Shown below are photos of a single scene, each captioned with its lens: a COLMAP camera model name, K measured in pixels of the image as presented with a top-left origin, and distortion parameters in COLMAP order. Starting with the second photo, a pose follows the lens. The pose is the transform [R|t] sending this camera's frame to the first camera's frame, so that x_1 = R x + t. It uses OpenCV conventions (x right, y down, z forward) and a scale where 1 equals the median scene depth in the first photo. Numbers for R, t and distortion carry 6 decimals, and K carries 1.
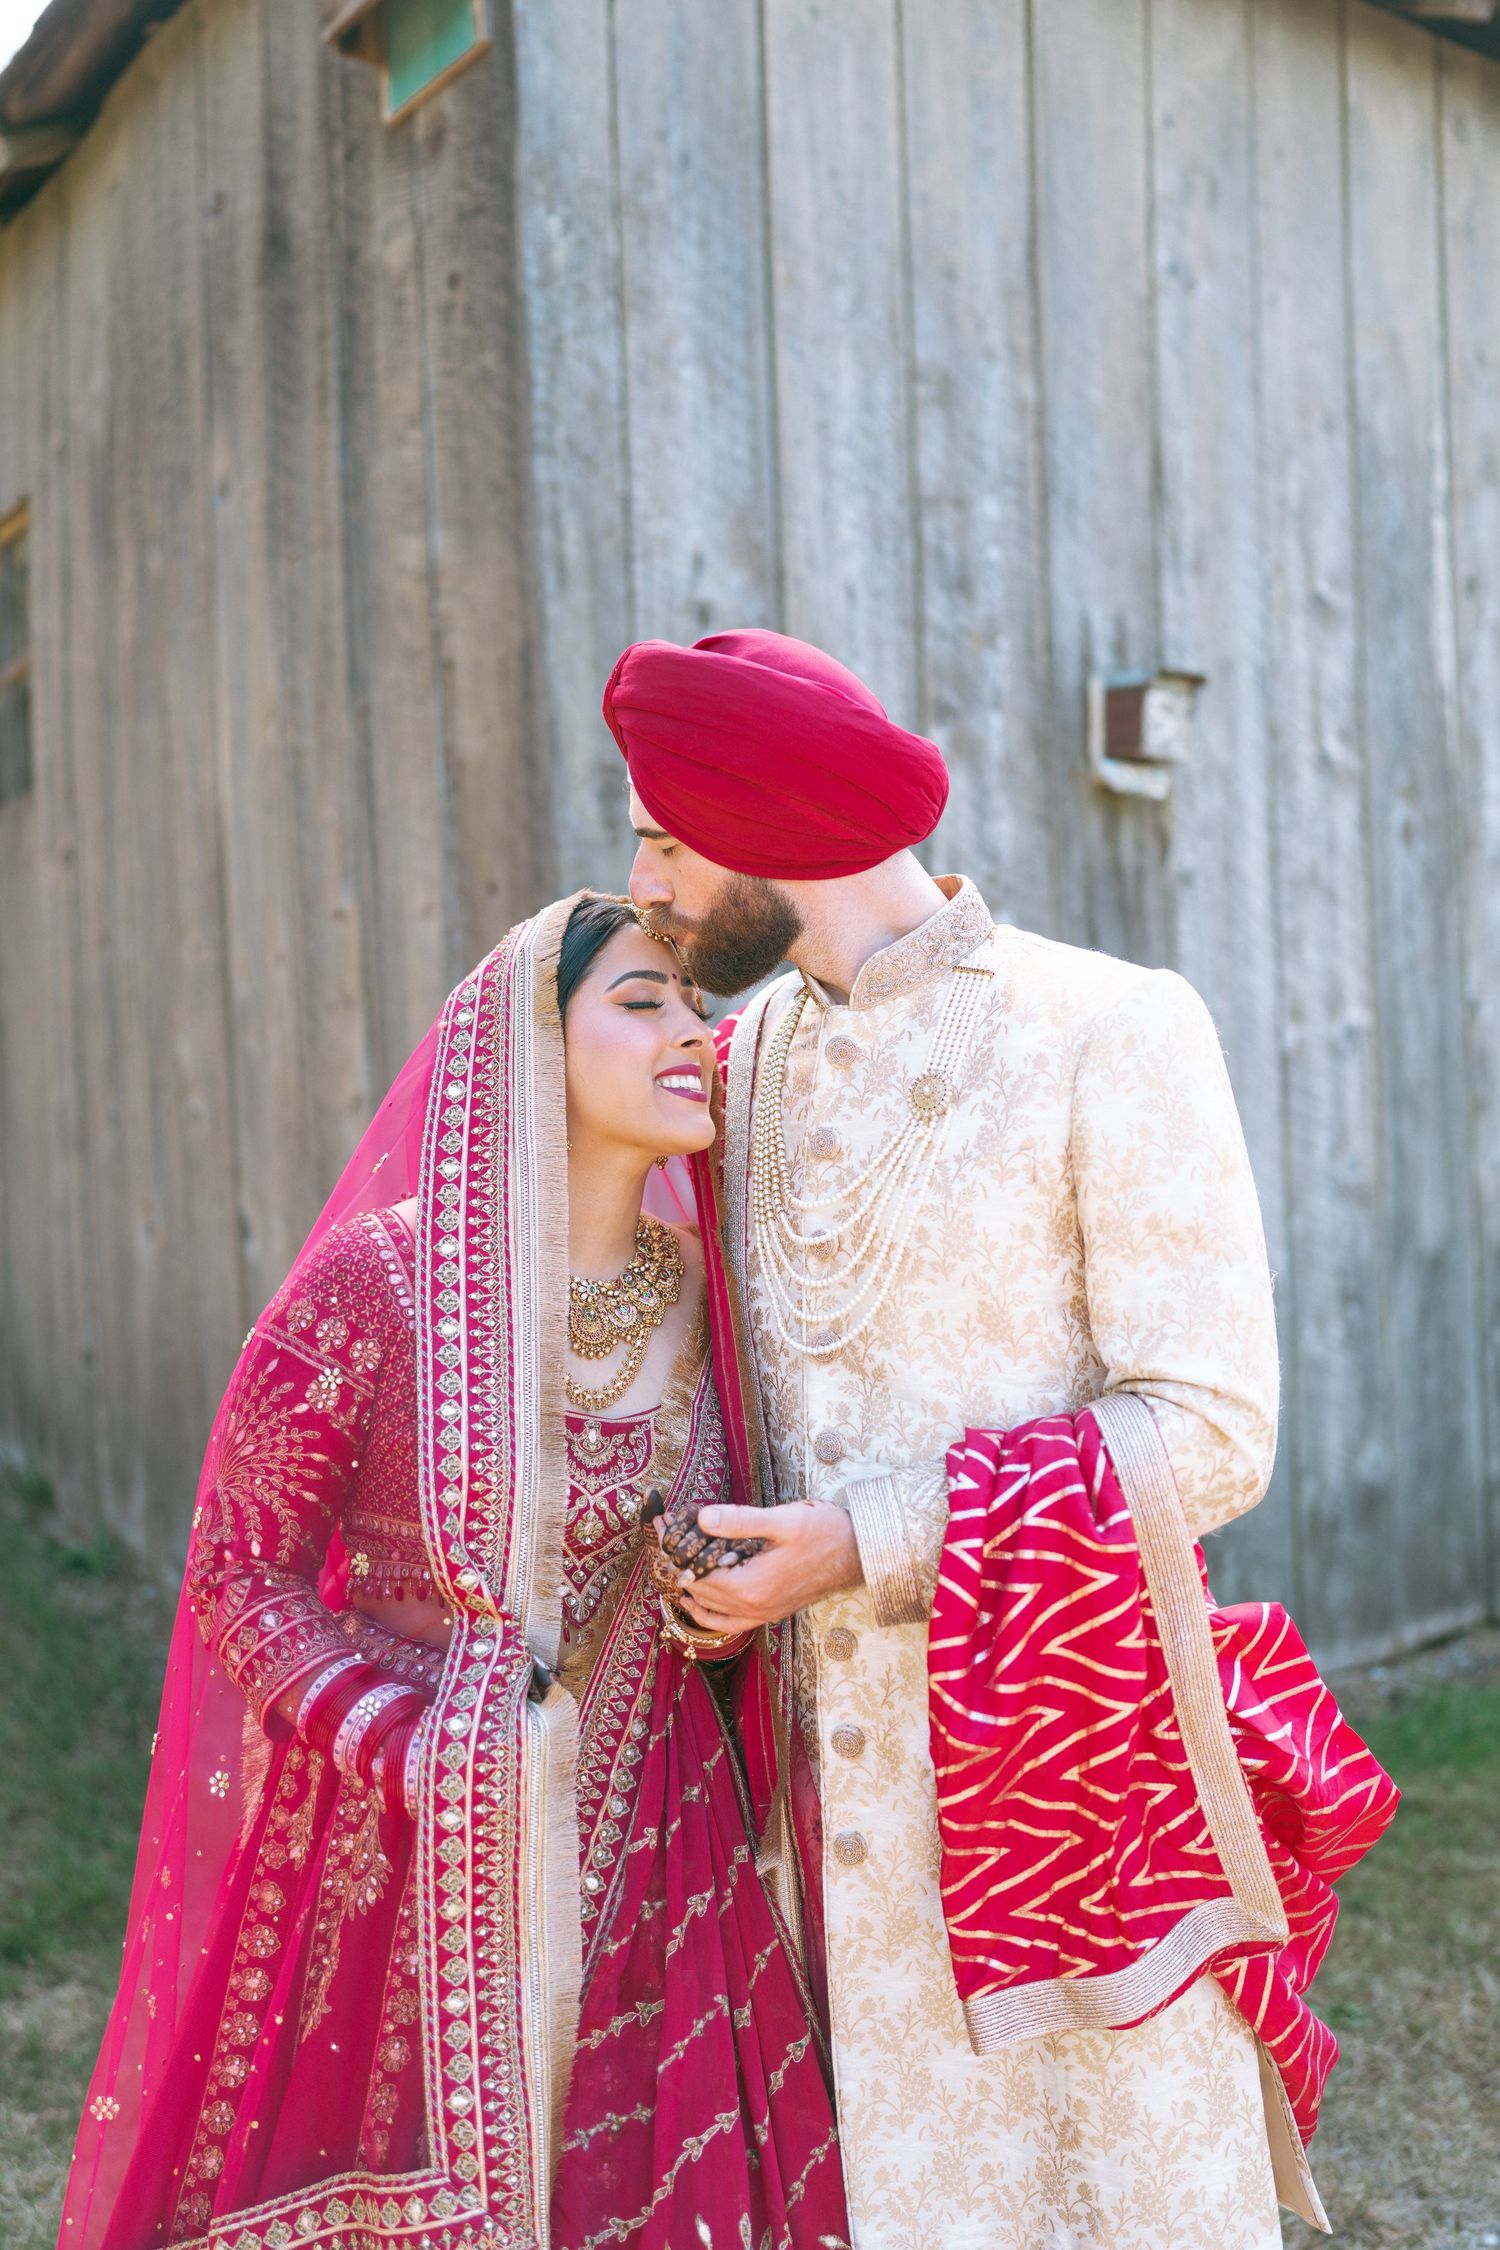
lens RADIAL K [[2180.6, 0, 752.3], [0, 2180.6, 1132.8], [0, 0, 1]] dist [0.001666, 0.002655]
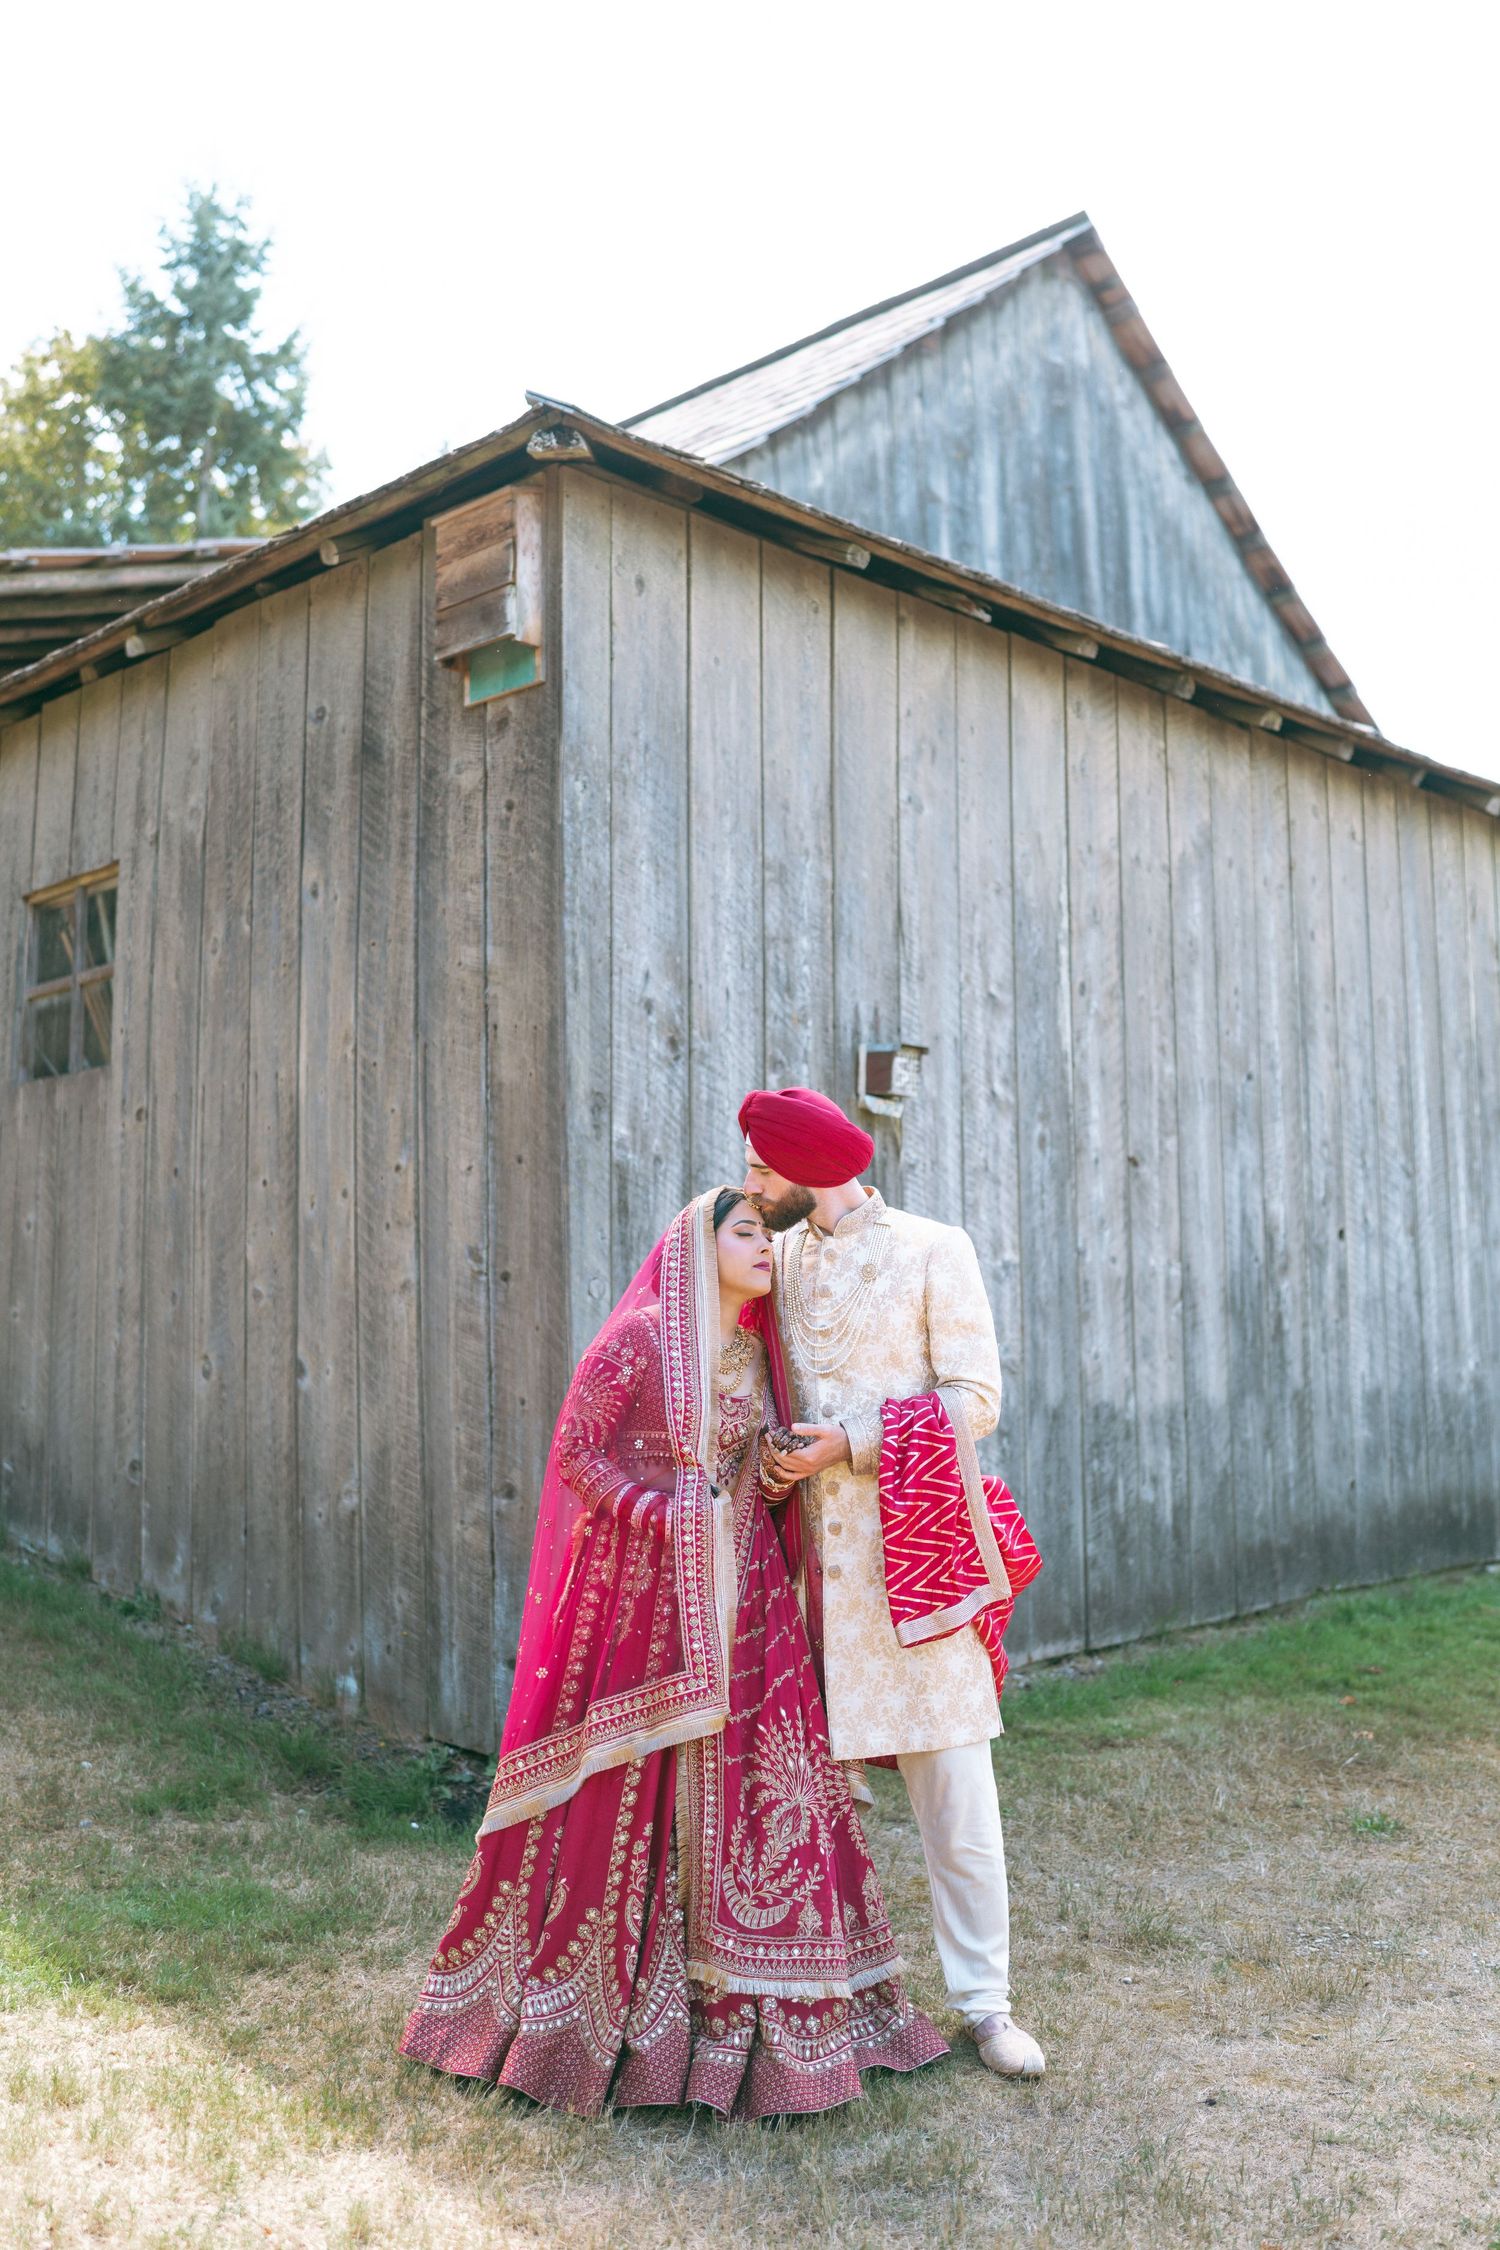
lens RADIAL K [[2134.9, 0, 748.0], [0, 2134.9, 1131.7], [0, 0, 1]] dist [-0.007475, 0.027576]
pose [[0.986643, 0.045308, 0.156472, -0.182534], [-0.027961, 0.993389, -0.111338, 0.040287], [-0.160482, 0.105475, 0.981387, -0.581278]]
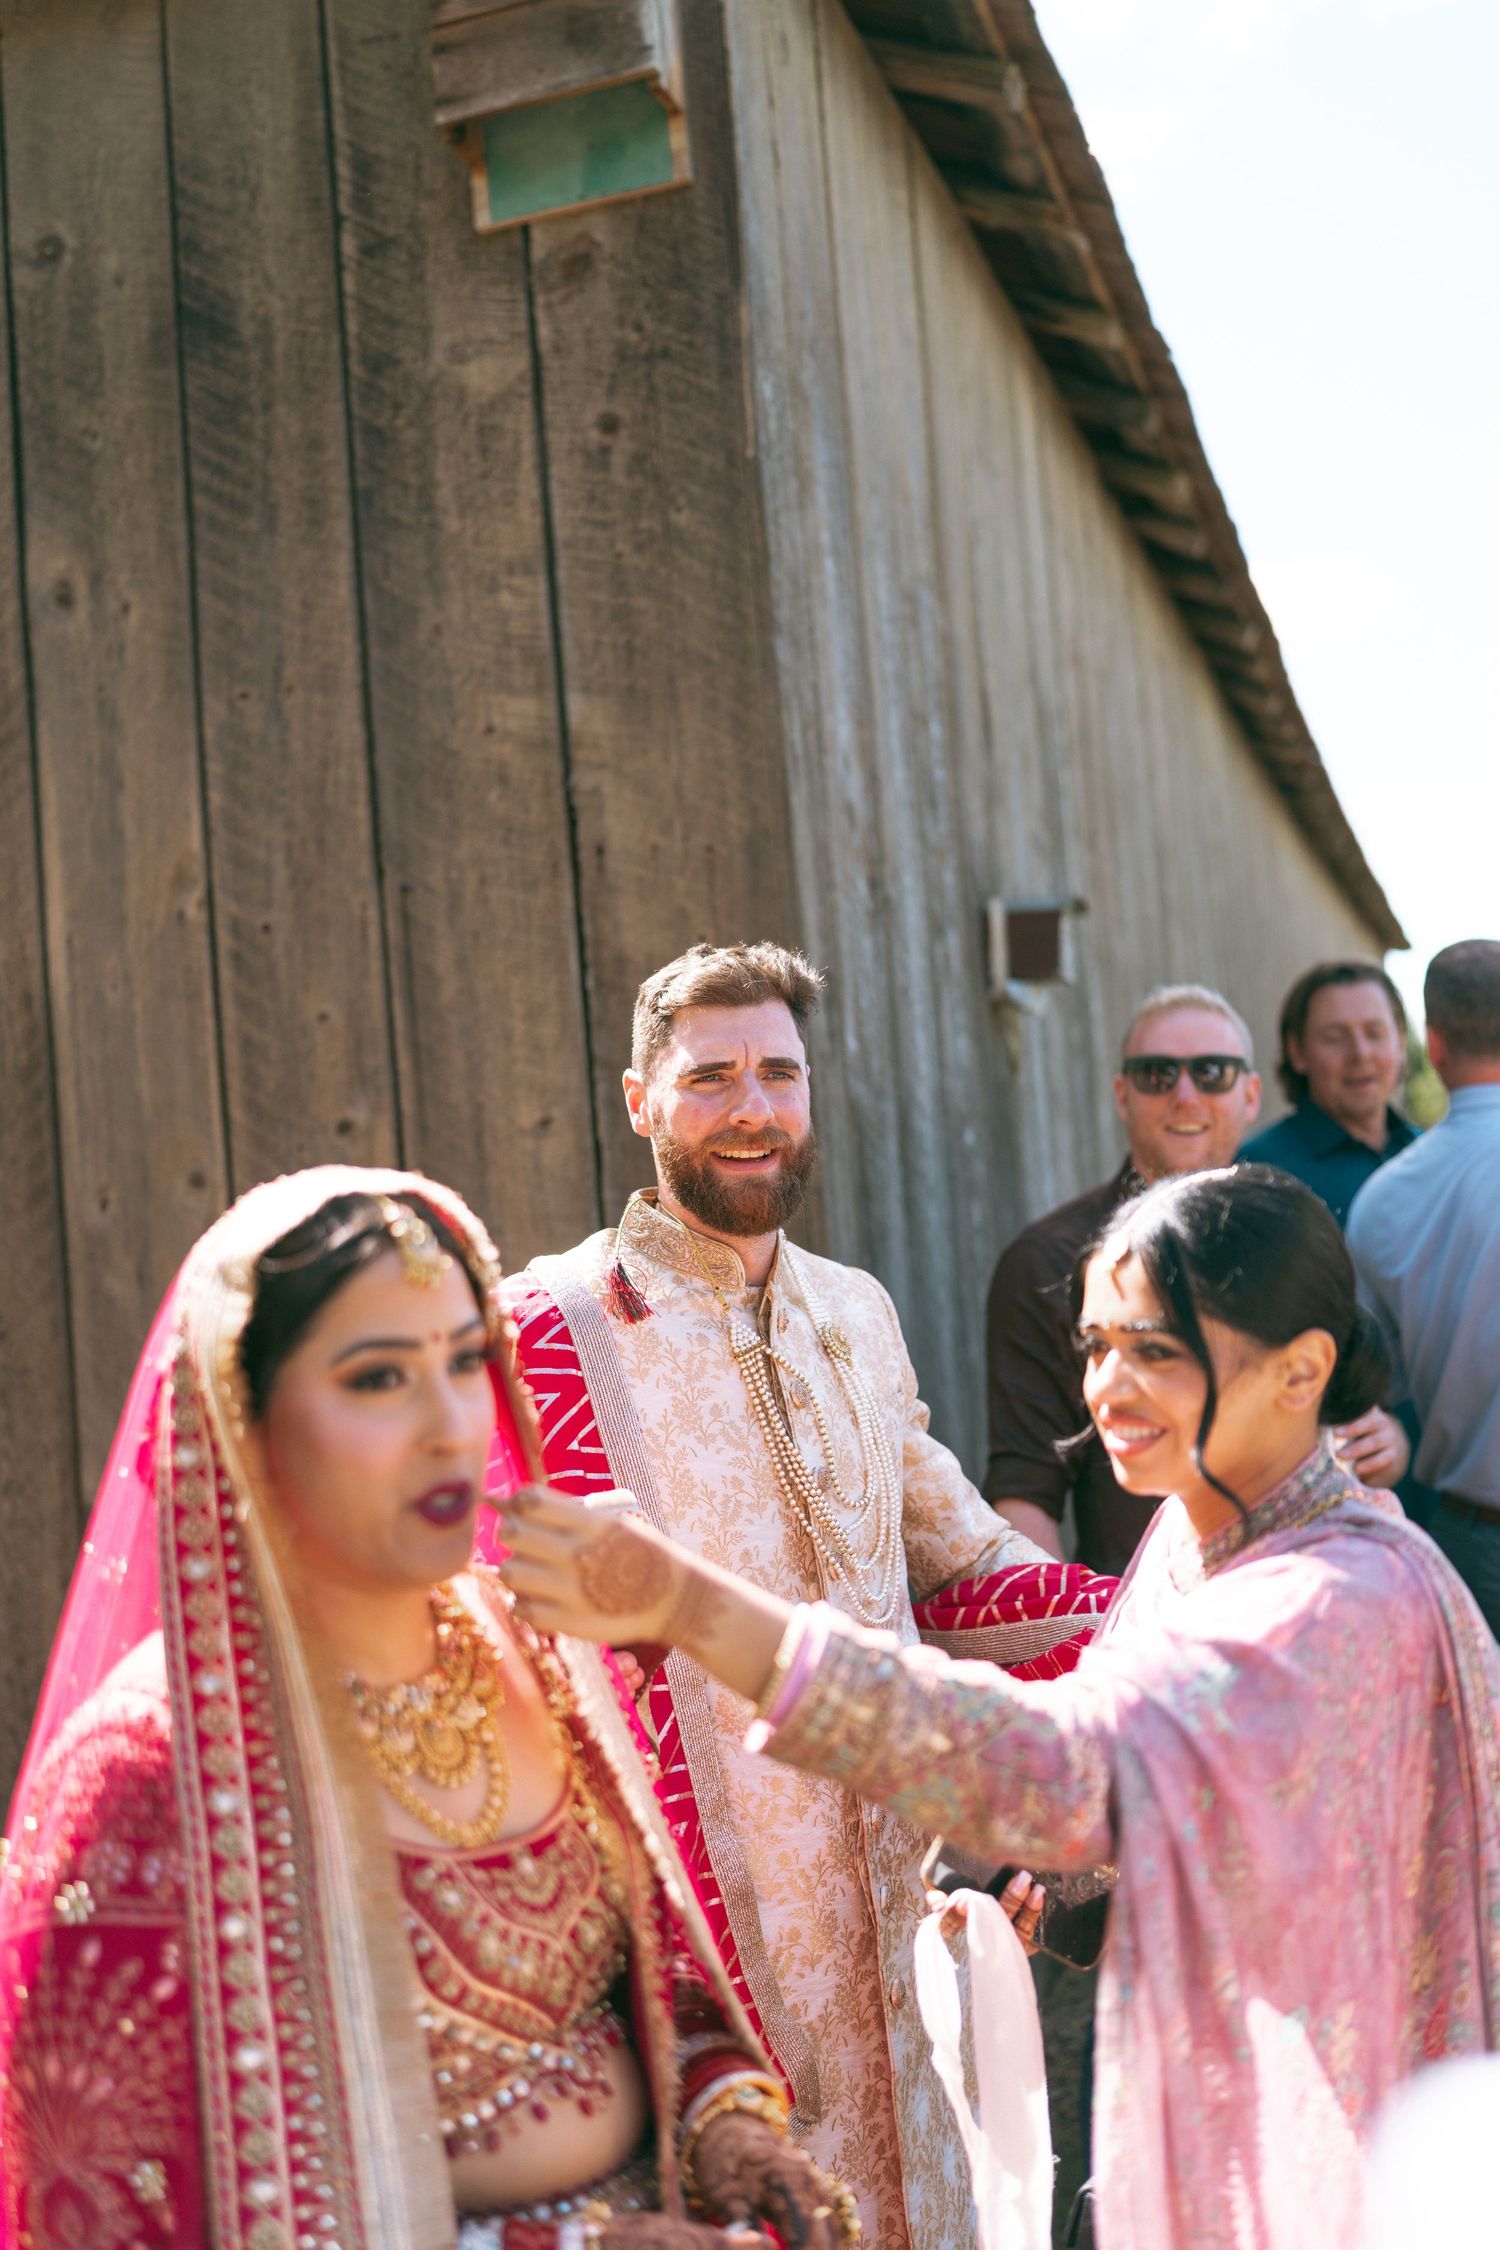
lens RADIAL K [[2142.0, 0, 748.7], [0, 2142.0, 1127.0], [0, 0, 1]] dist [-0.003470, 0.023417]
pose [[0.825036, 0.001179, 0.565079, -0.524294], [0.046150, 0.996517, -0.069460, -0.037172], [-0.563192, 0.083385, 0.822108, 0.245729]]
